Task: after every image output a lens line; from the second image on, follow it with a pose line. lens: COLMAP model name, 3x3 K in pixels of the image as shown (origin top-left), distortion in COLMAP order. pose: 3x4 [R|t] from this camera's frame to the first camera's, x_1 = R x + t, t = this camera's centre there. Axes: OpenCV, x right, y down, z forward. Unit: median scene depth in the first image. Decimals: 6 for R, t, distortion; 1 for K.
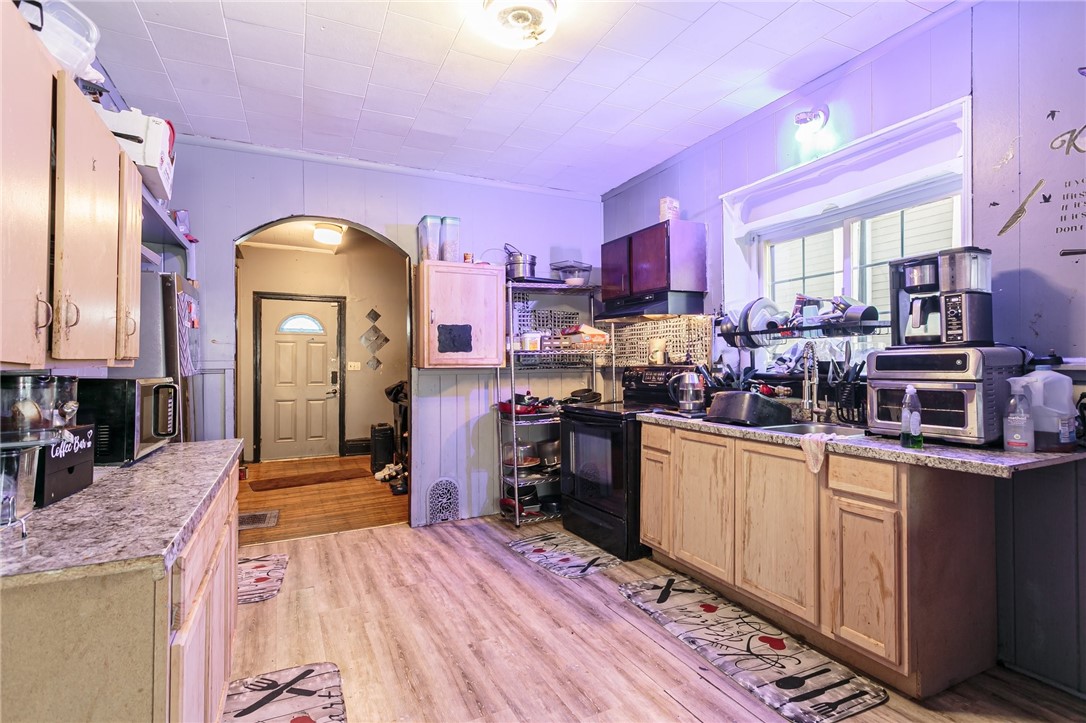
lens RADIAL K [[513.9, 0, 540.0], [0, 513.9, 363.3], [0, 0, 1]] dist [0.000591, 0.000871]
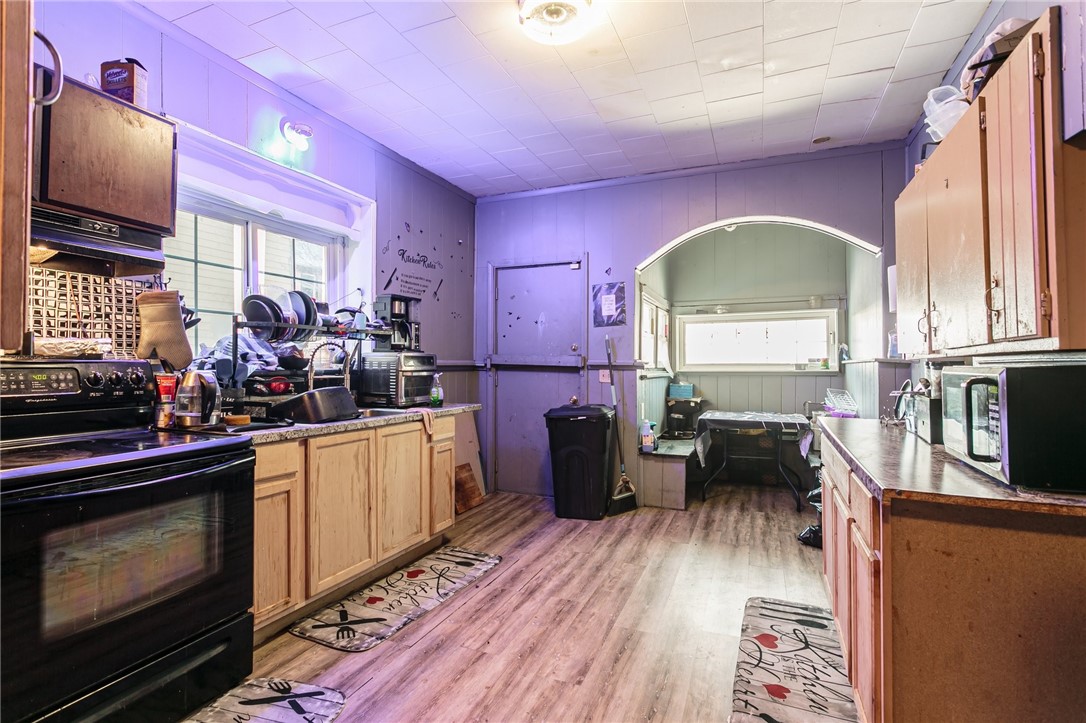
lens RADIAL K [[513.9, 0, 540.0], [0, 513.9, 363.3], [0, 0, 1]] dist [0.000591, 0.000871]
pose [[-0.645265, 0.010598, 0.763885, -0.680479], [0.003407, 0.999934, -0.010995, 0.022695], [-0.763951, -0.004492, -0.645259, 1.448902]]
